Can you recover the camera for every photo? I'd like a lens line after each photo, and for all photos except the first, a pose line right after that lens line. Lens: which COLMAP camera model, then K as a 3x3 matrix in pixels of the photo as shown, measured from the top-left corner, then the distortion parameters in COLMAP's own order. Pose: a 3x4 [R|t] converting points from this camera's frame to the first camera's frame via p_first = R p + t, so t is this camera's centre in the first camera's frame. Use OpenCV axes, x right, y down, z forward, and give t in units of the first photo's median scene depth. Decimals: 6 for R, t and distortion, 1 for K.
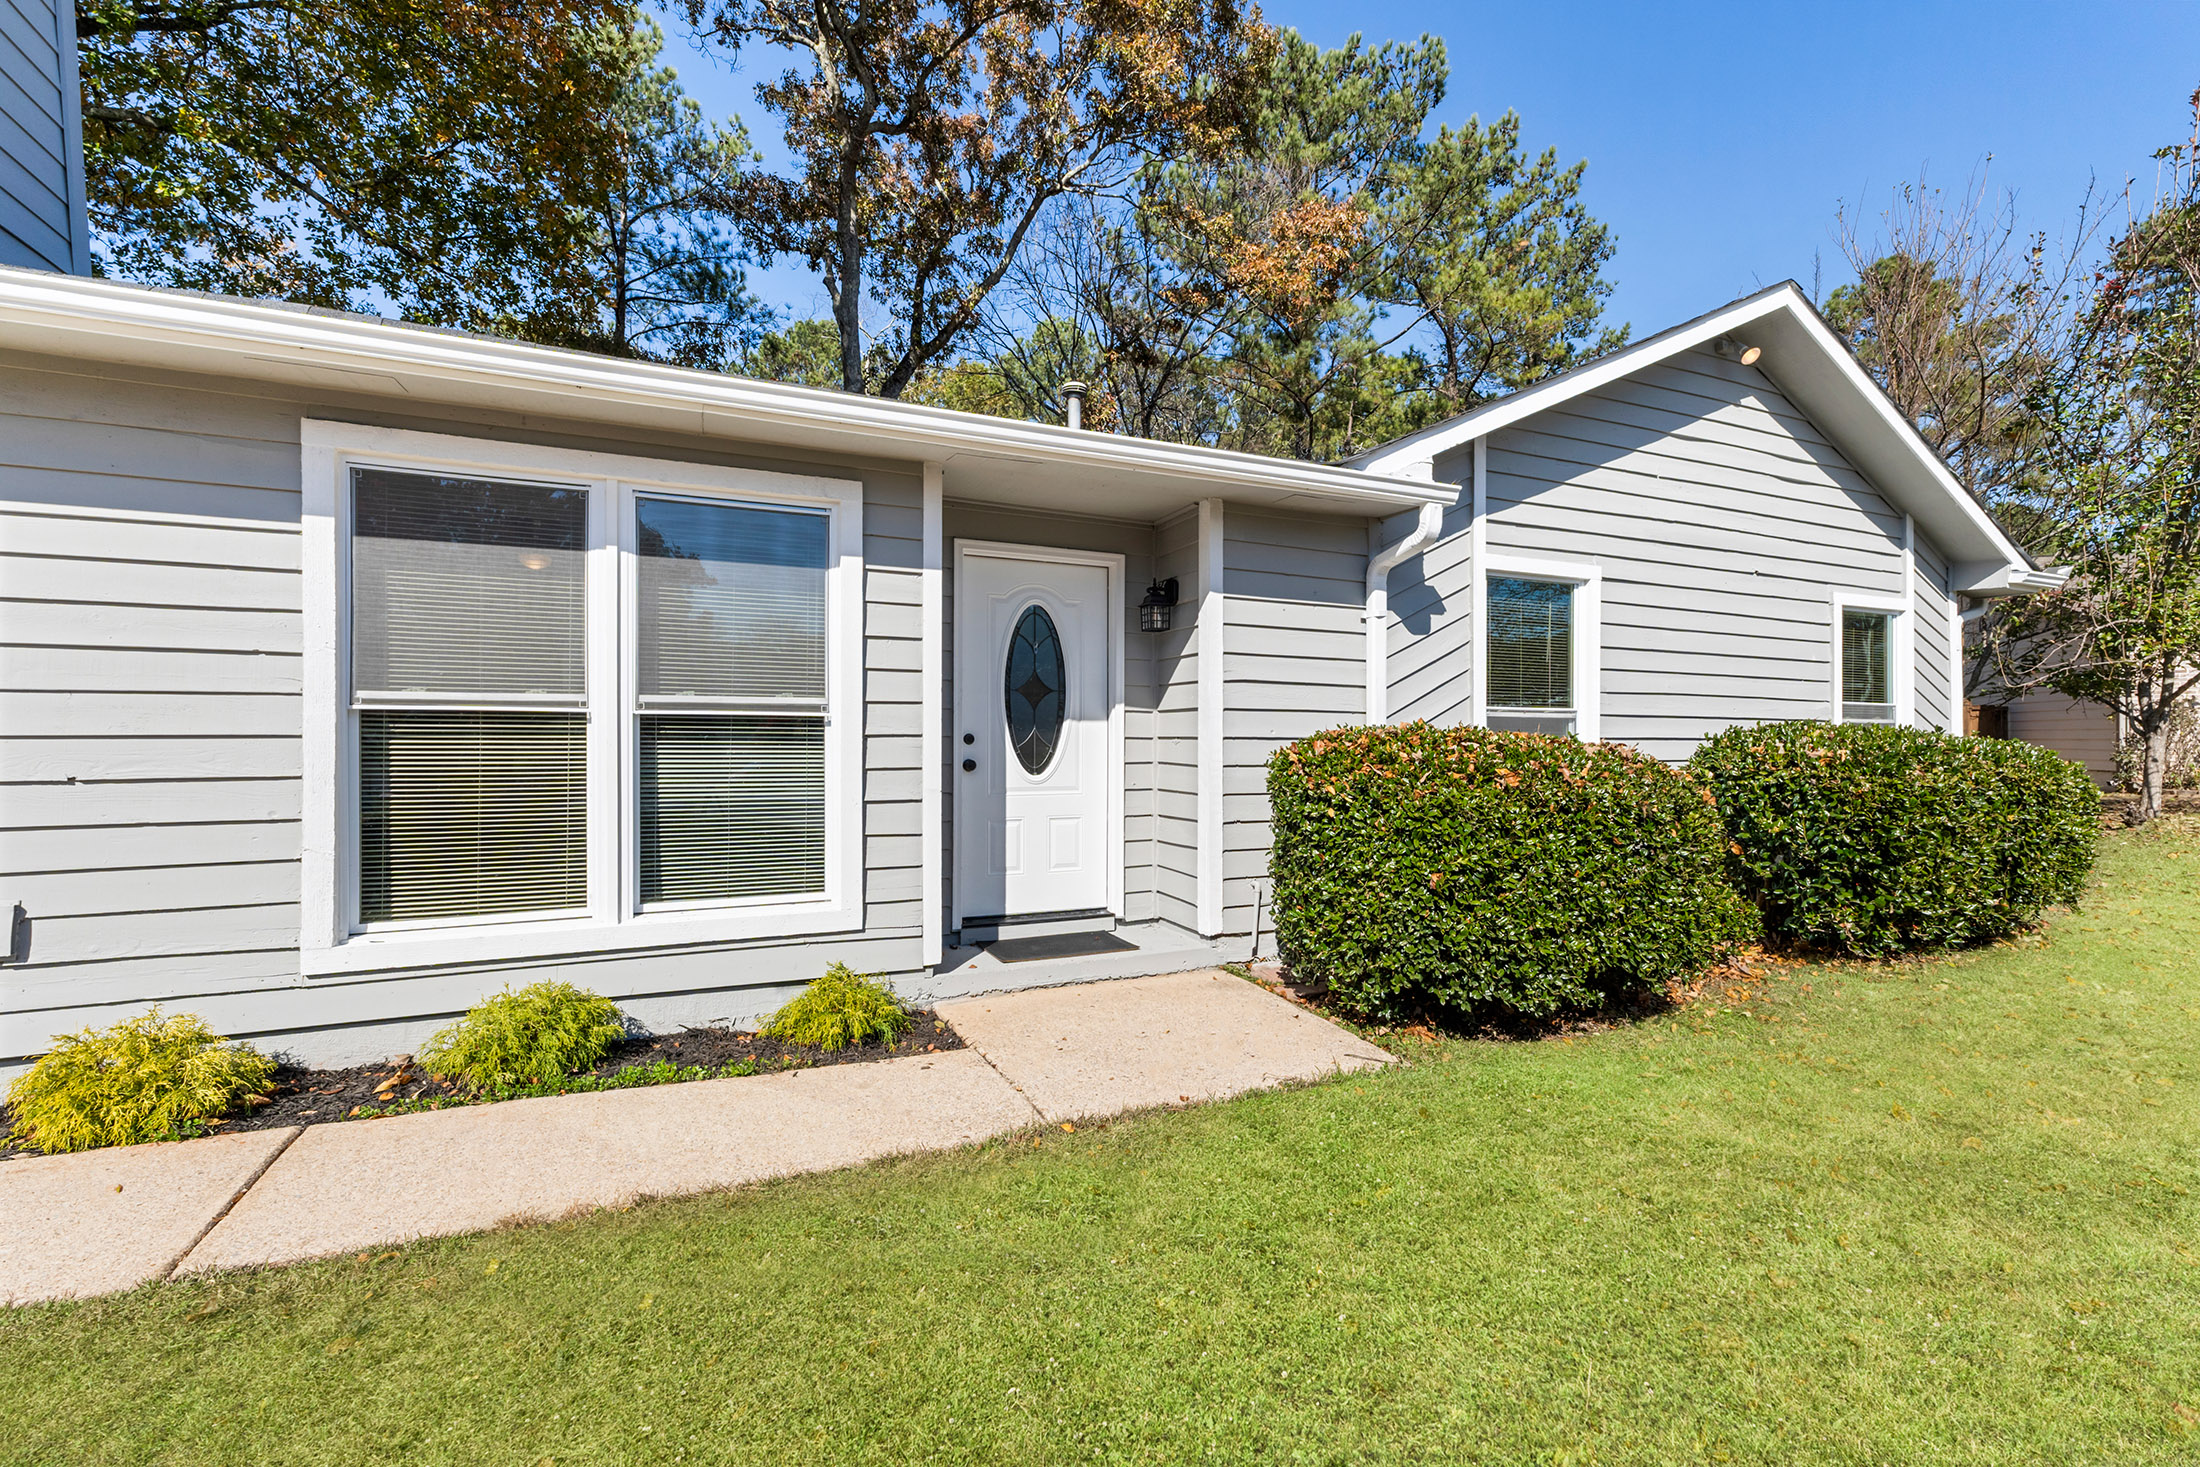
lens RADIAL K [[934.6, 0, 1082.9], [0, 934.6, 737.1], [0, 0, 1]] dist [0.006573, -0.000586]
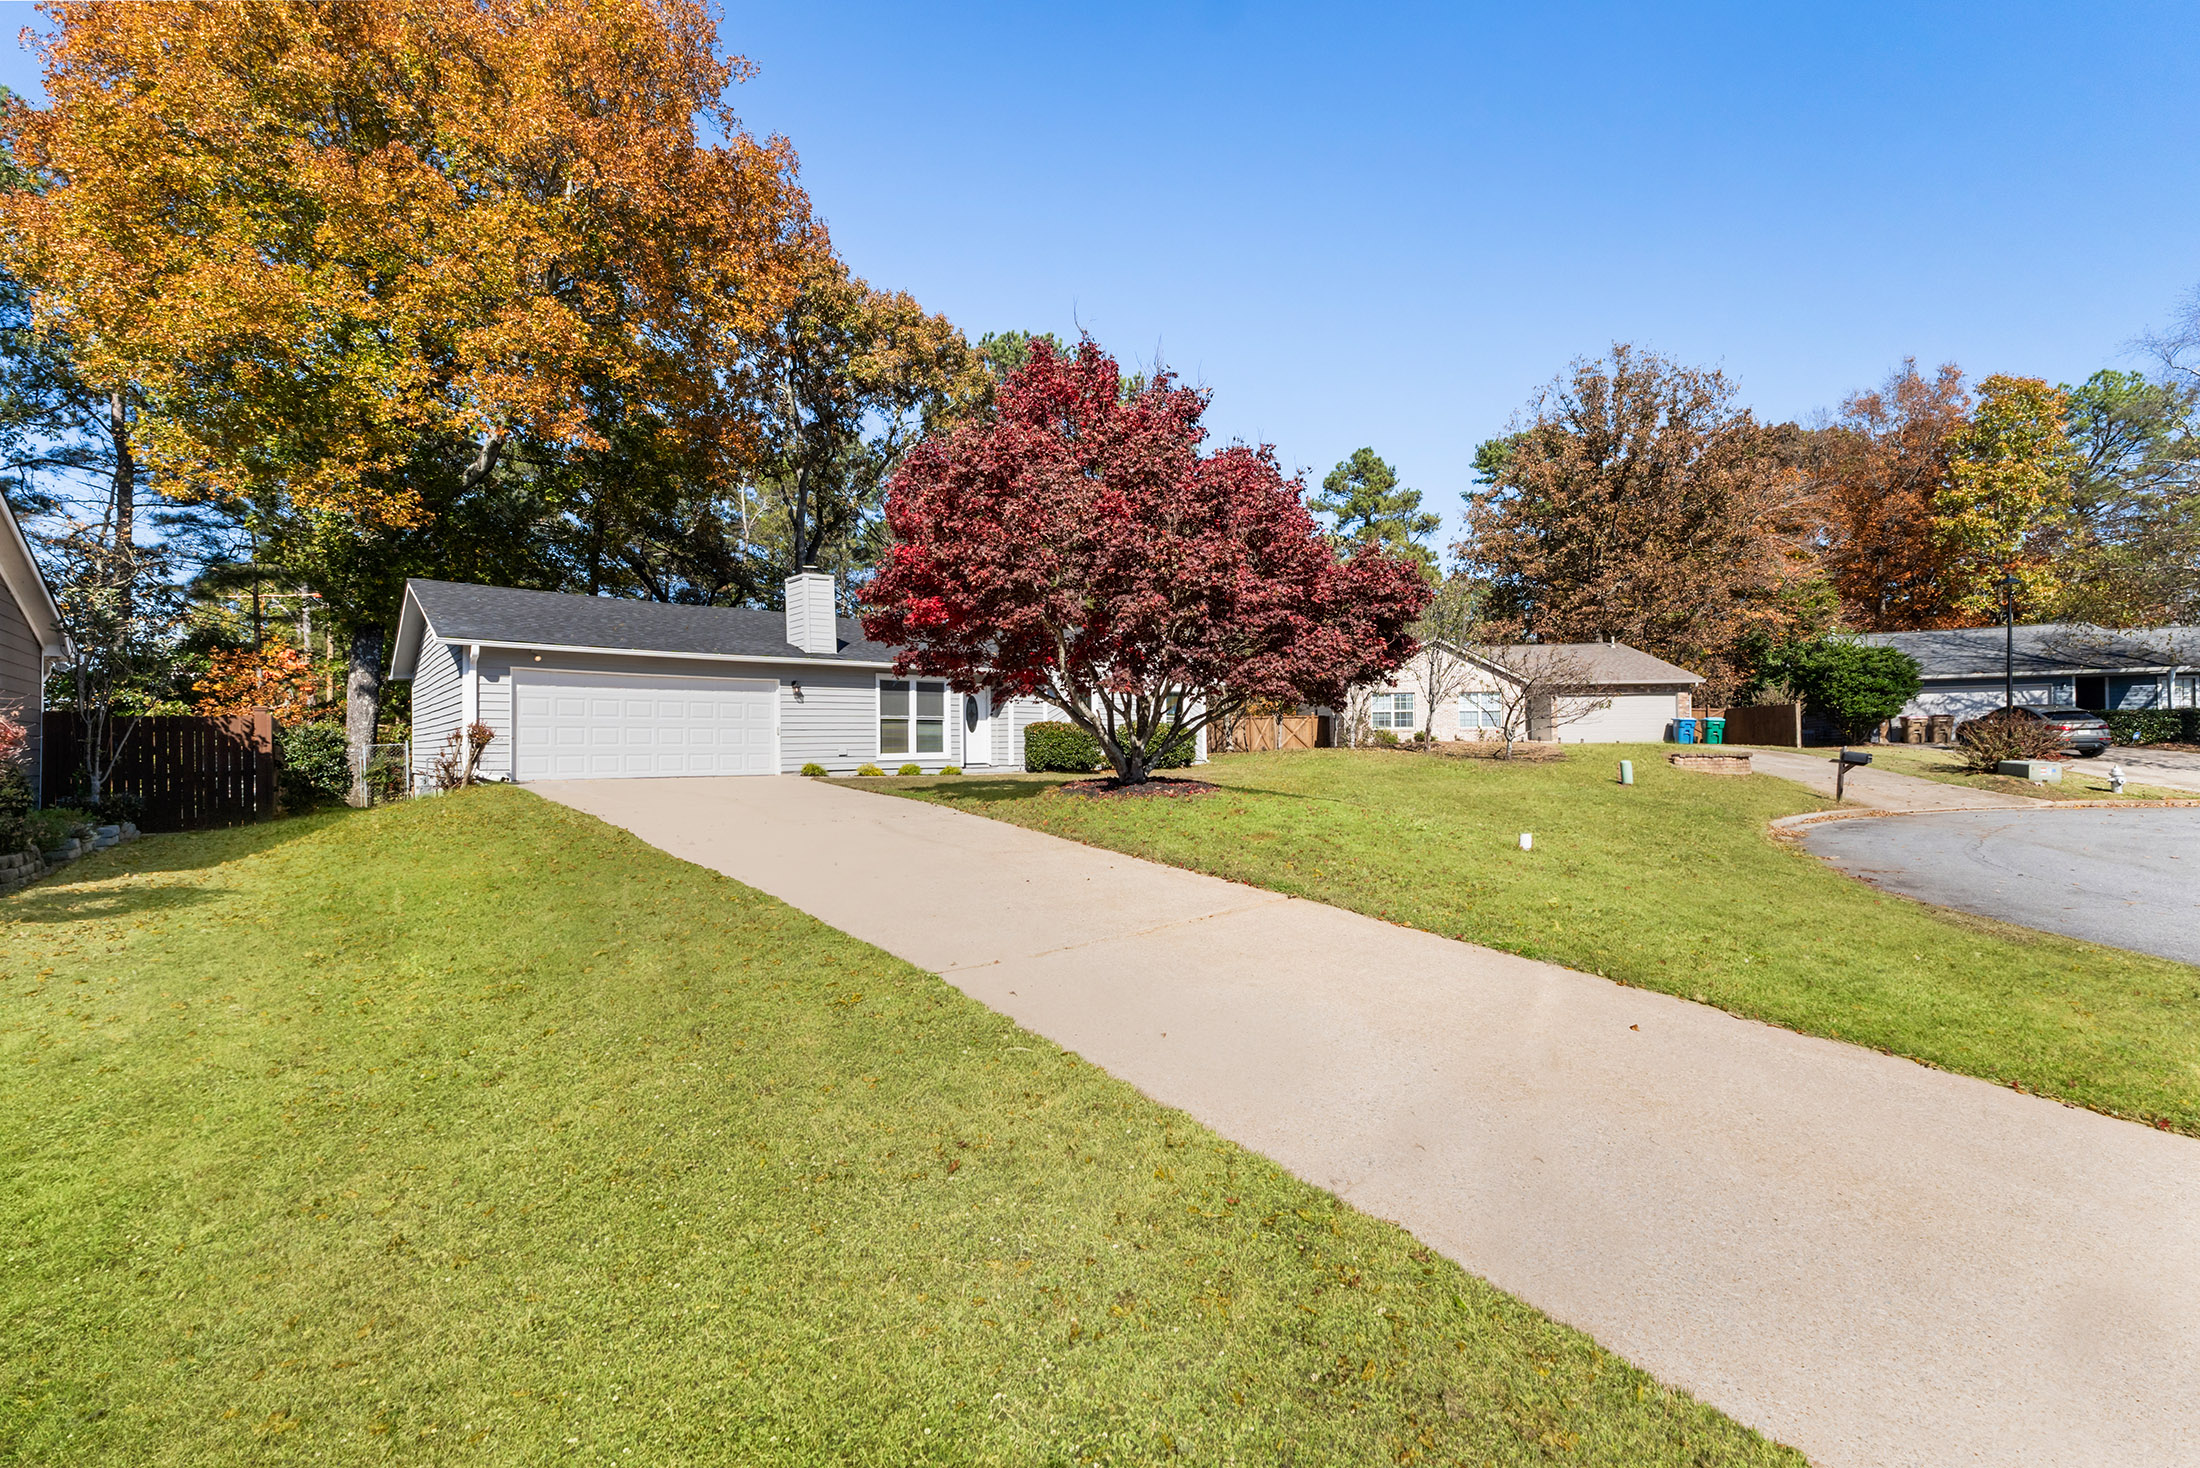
lens RADIAL K [[934.6, 0, 1107.9], [0, 934.6, 734.6], [0, 0, 1]] dist [0.006573, -0.000586]
pose [[0.945016, 0.000094, 0.327024, -0.945627], [-0.001796, 0.999986, 0.004903, 0.028017], [-0.327019, -0.005221, 0.945003, -3.626167]]
